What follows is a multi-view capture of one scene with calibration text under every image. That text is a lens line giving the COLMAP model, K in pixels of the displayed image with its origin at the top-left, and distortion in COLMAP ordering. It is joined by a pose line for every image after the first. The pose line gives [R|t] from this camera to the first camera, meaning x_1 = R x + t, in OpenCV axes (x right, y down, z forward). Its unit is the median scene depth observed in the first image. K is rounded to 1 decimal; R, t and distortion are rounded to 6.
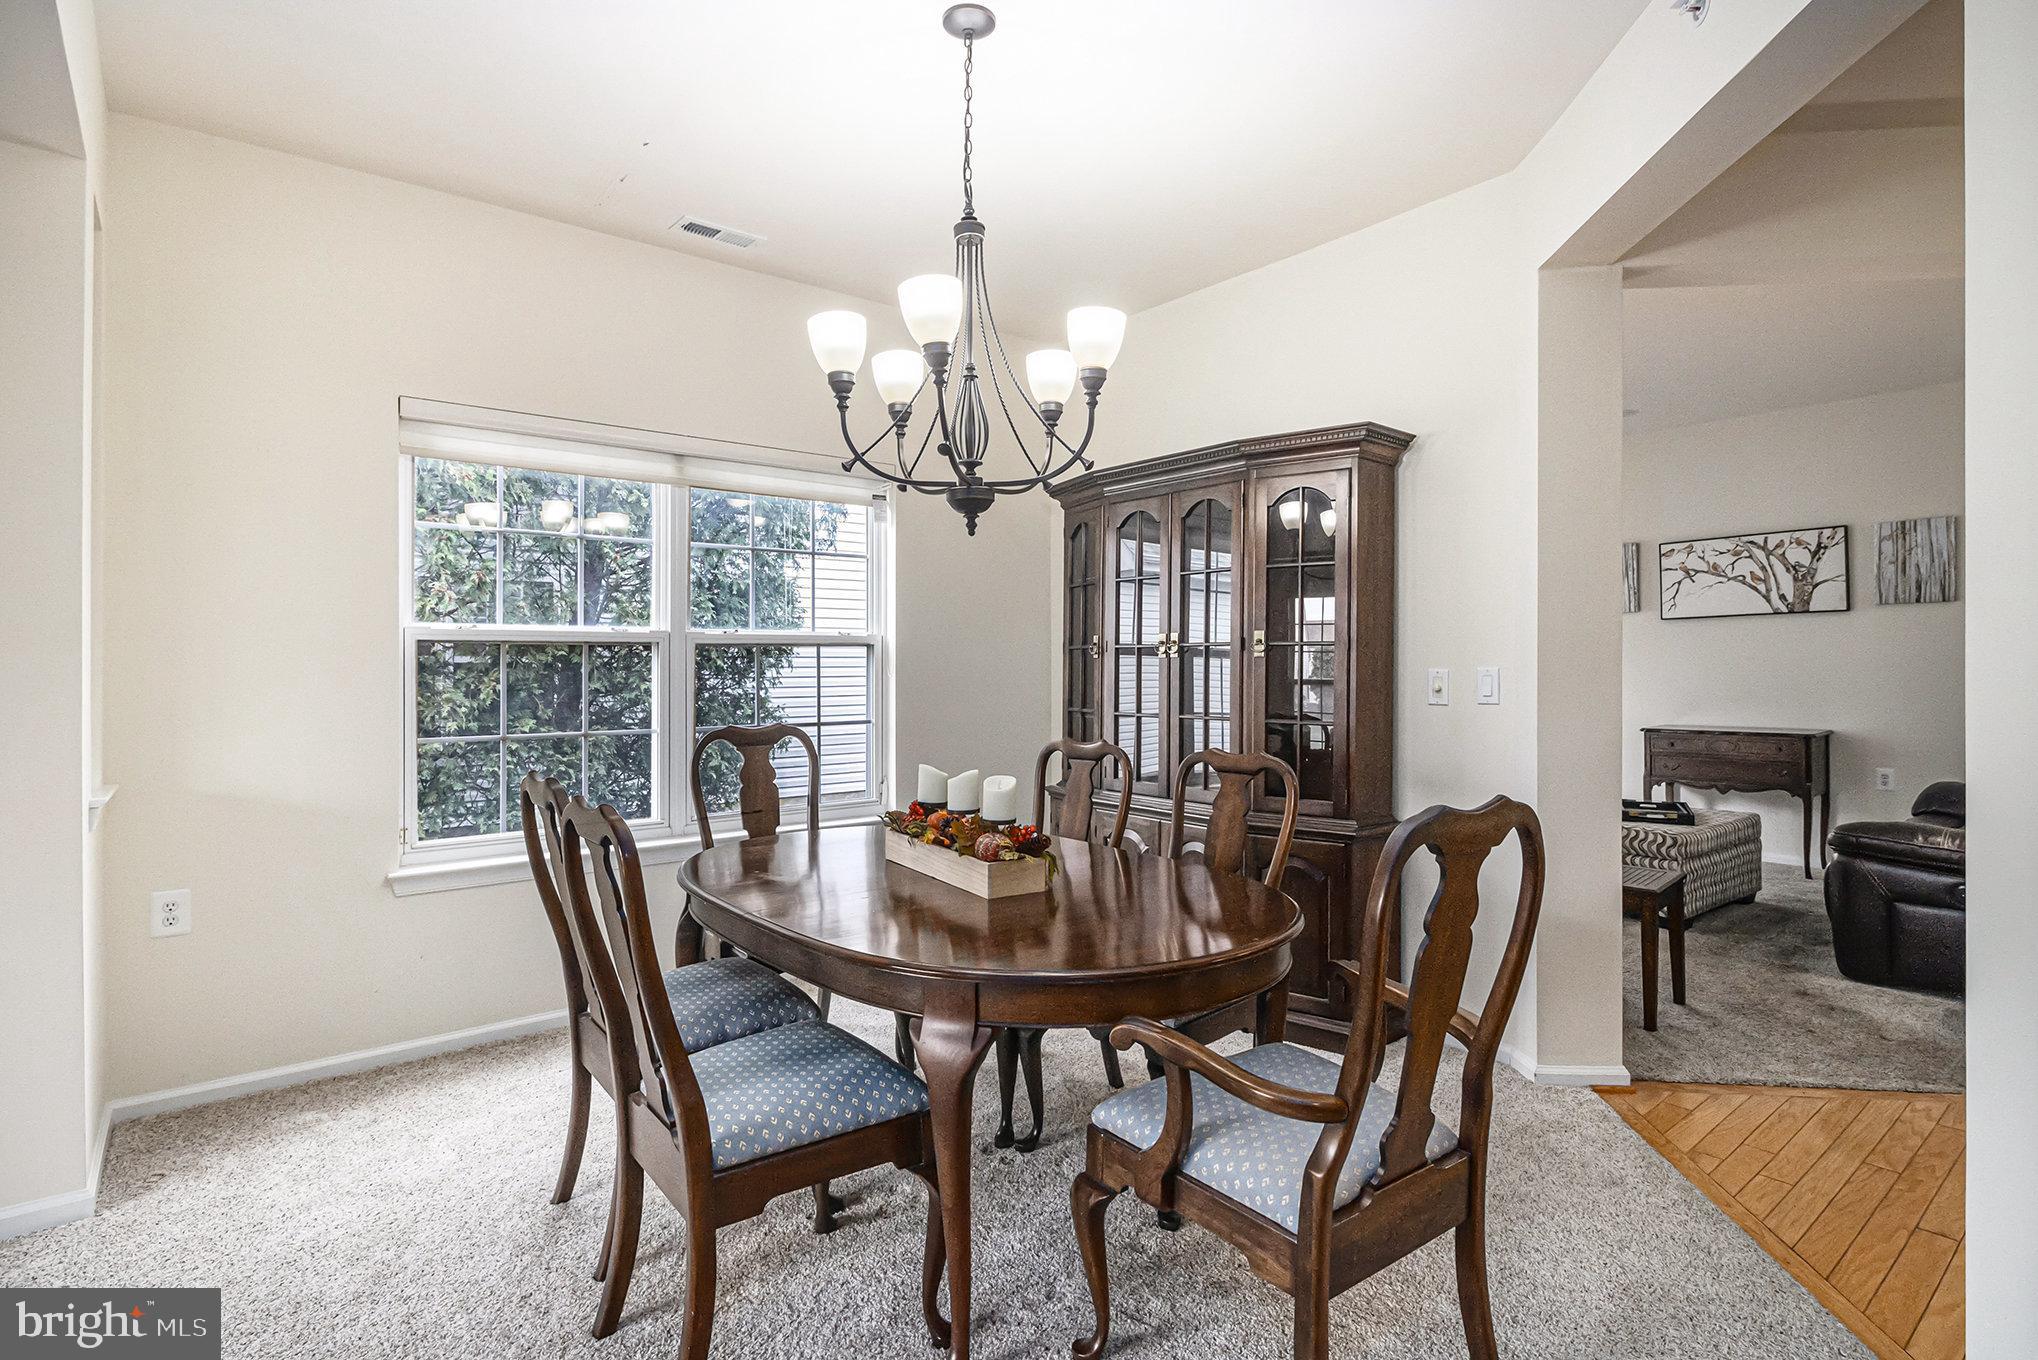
lens RADIAL K [[975.8, 0, 1012.3], [0, 975.8, 652.3], [0, 0, 1]] dist [-0.042013, -0.000595]
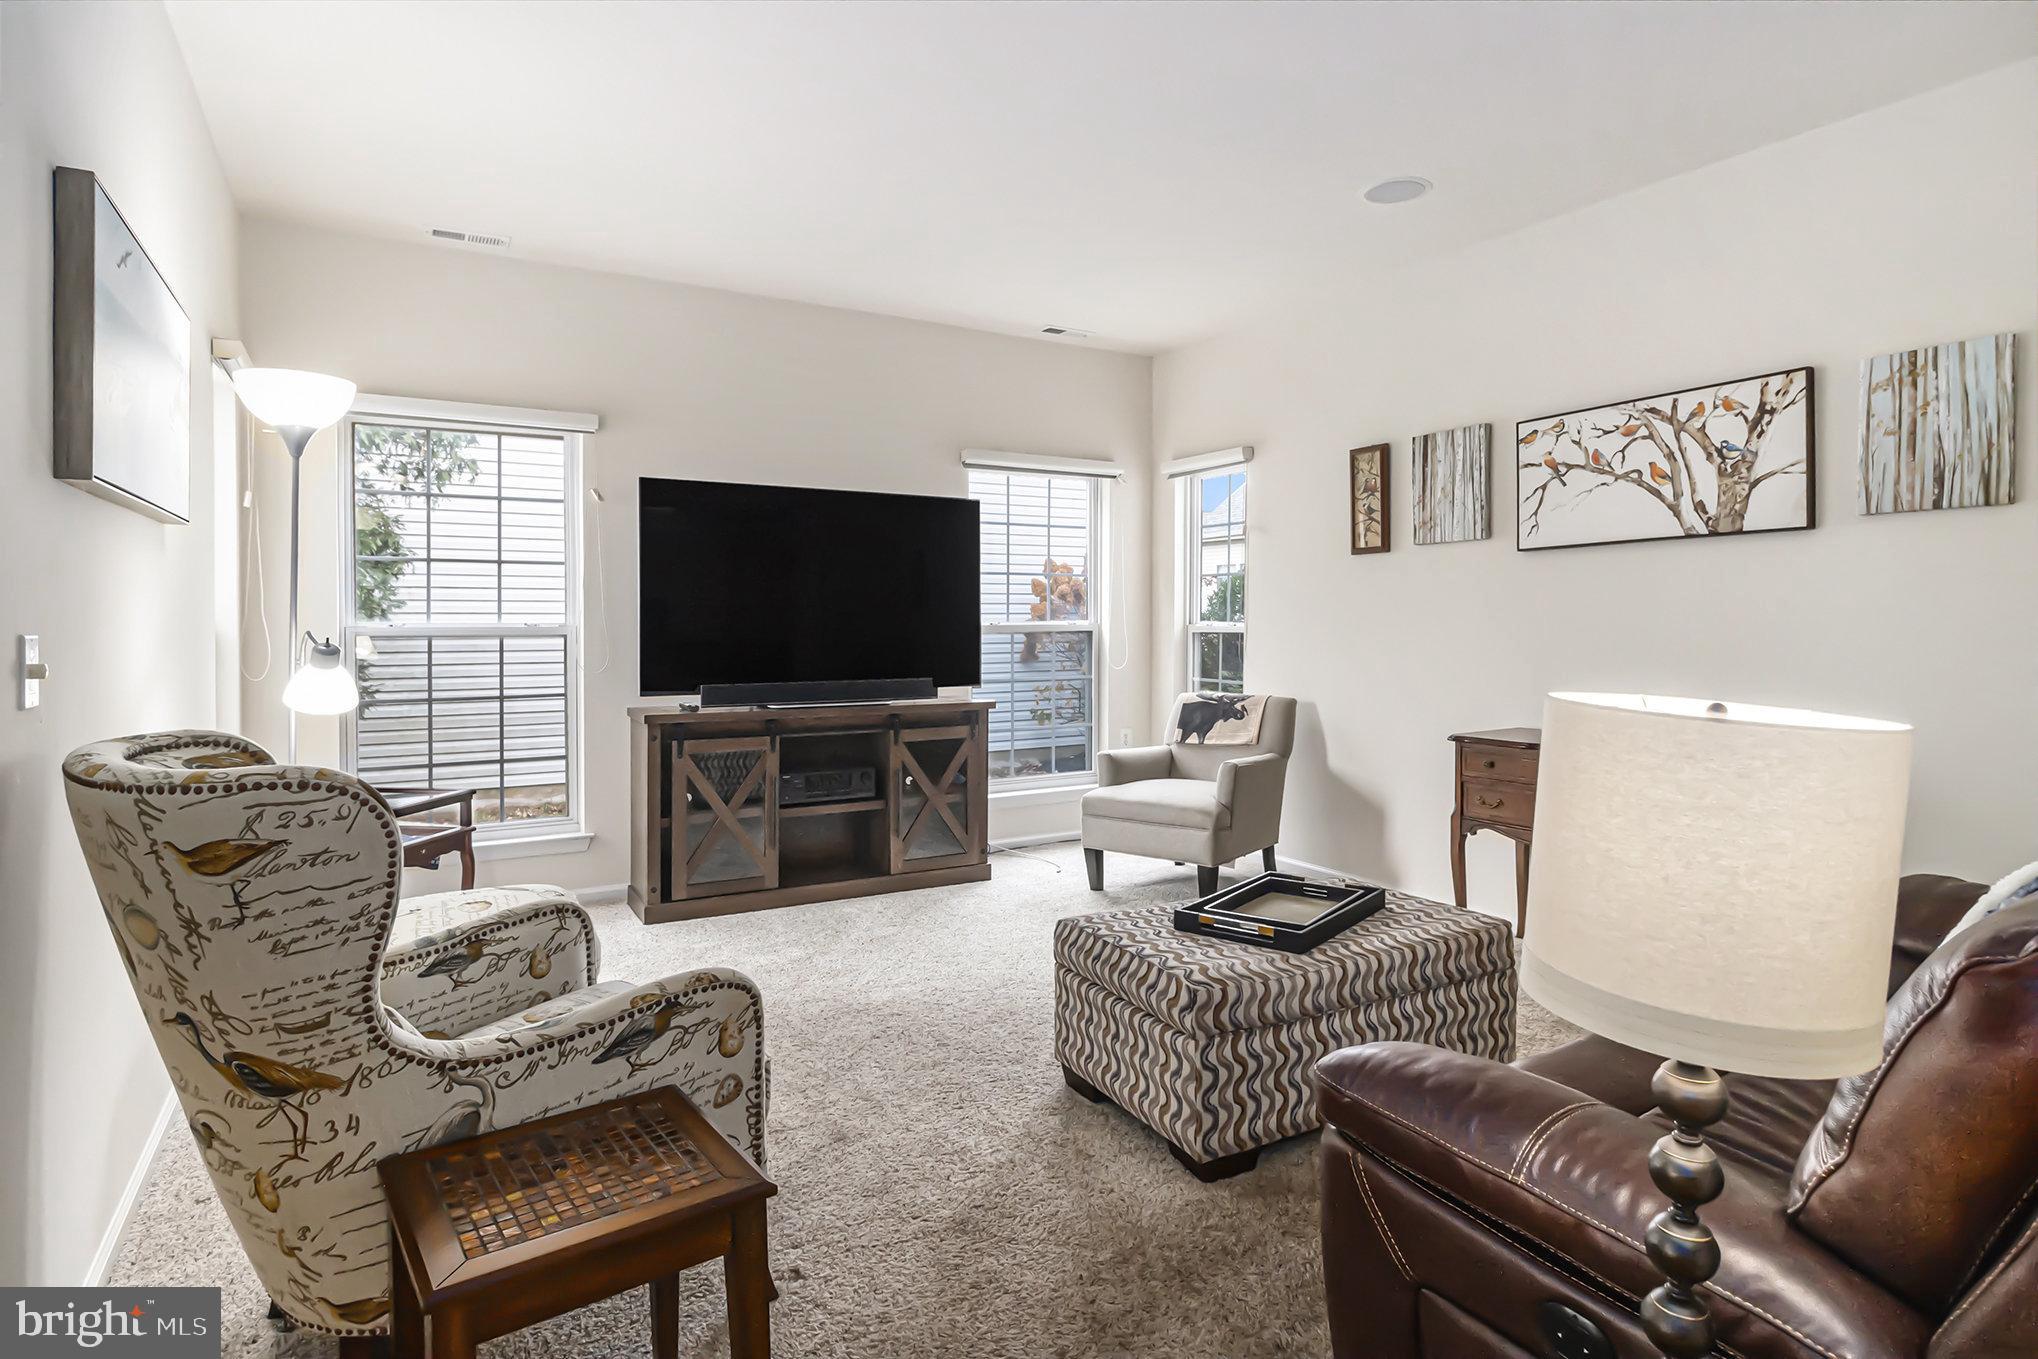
lens RADIAL K [[1060.9, 0, 986.3], [0, 1060.9, 632.6], [0, 0, 1]] dist [-0.031866, -0.000519]
pose [[0.989160, 0.002569, -0.146822, 0.495983], [0.001222, 0.999668, 0.025729, -0.001243], [0.146840, -0.025629, 0.988828, 0.340919]]
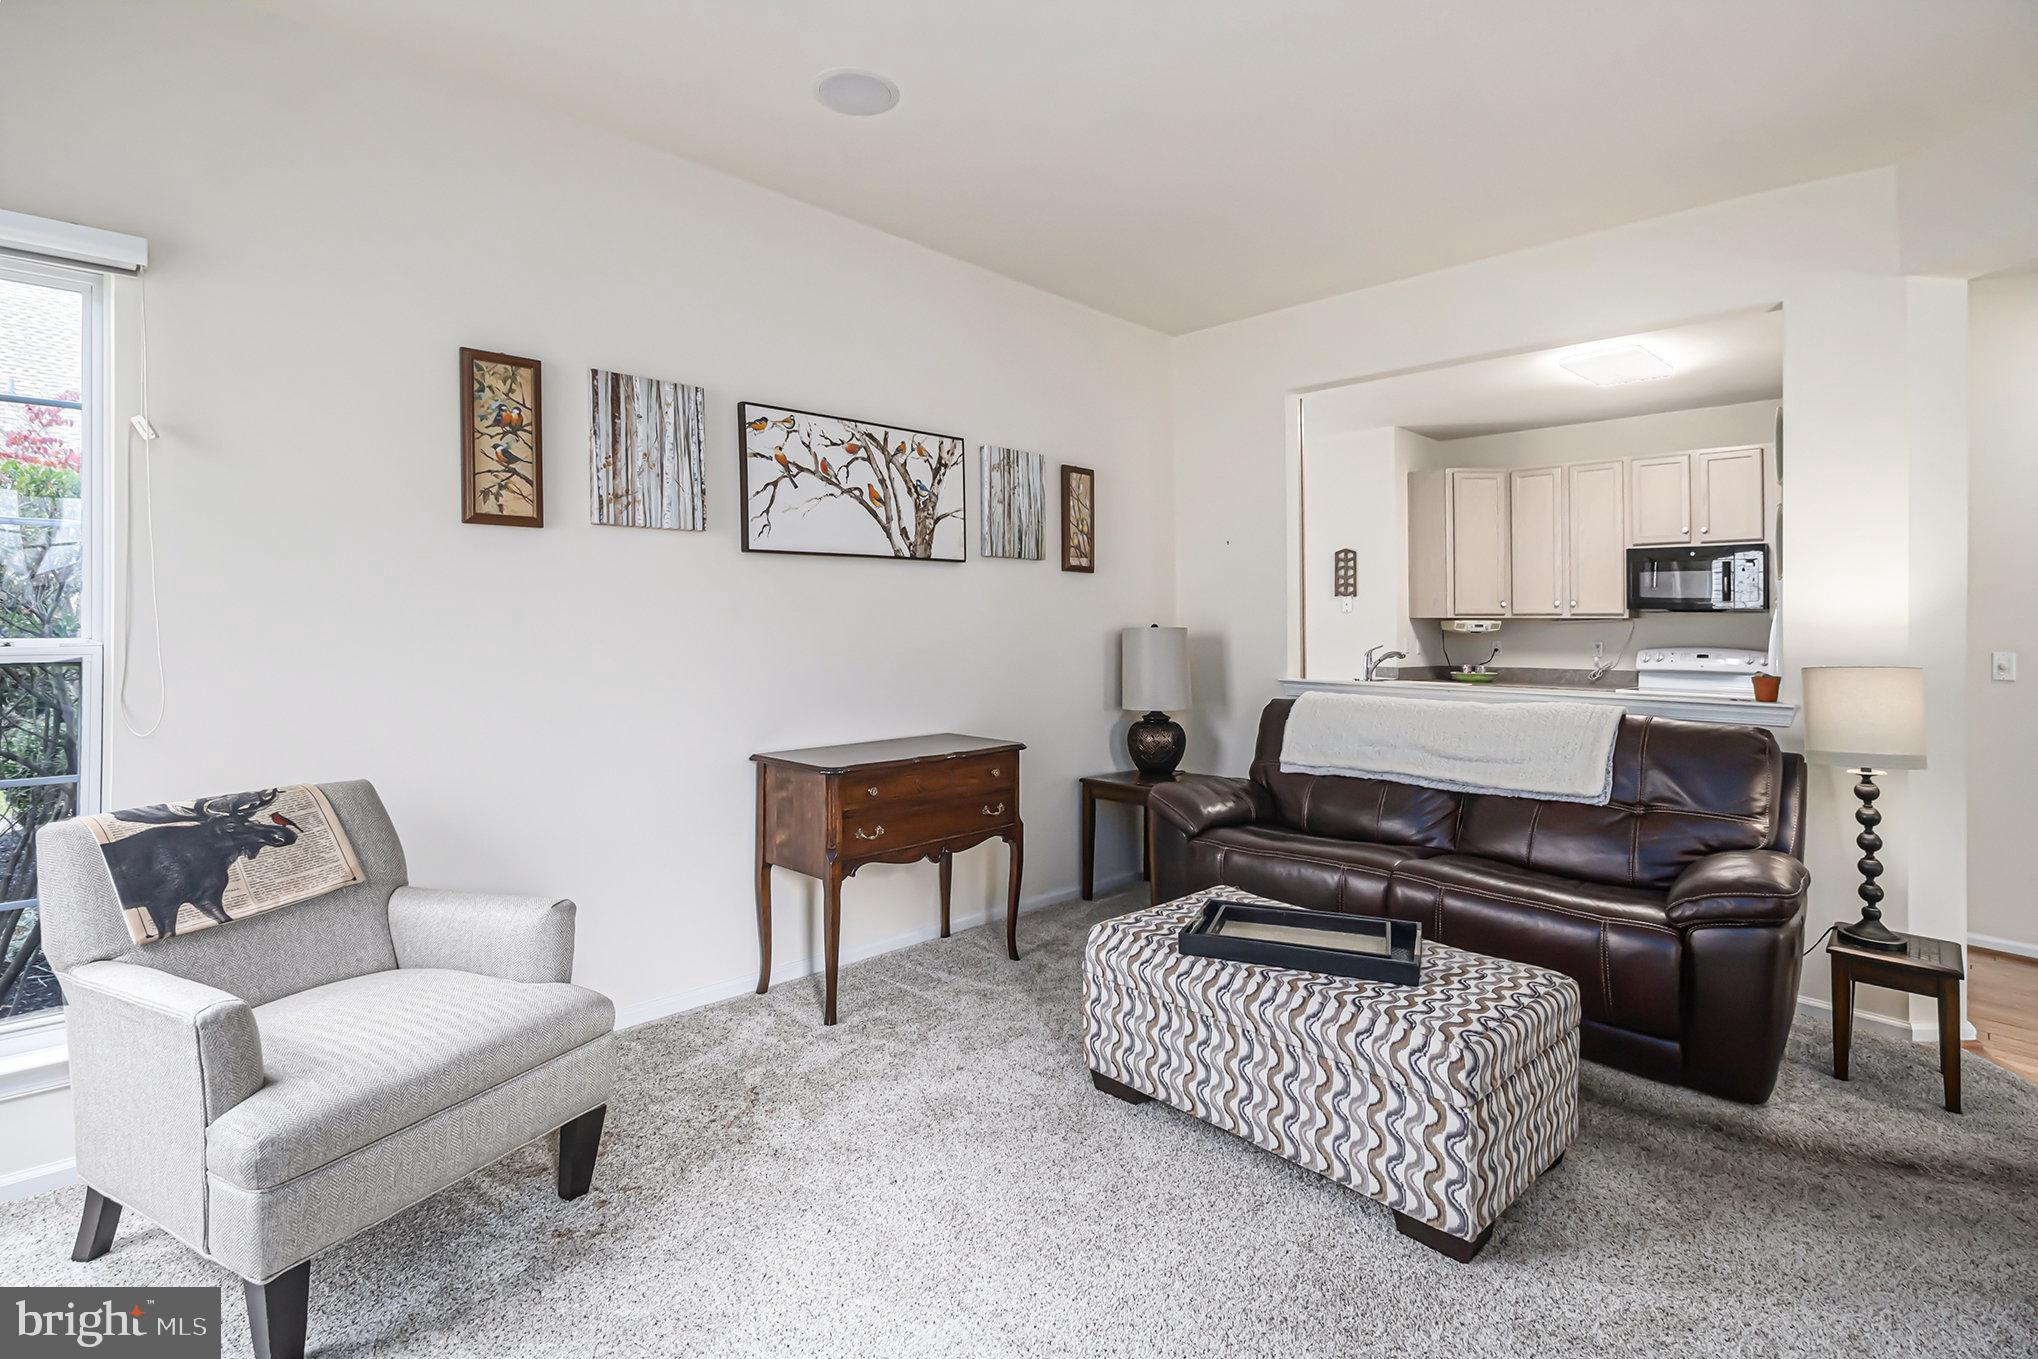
lens RADIAL K [[975.8, 0, 1012.3], [0, 975.8, 651.8], [0, 0, 1]] dist [-0.042013, -0.000595]
pose [[-0.154210, -0.016609, 0.987898, 0.159778], [-0.011686, 0.999819, 0.014985, 0.010828], [-0.987969, -0.009234, -0.154377, 1.036602]]
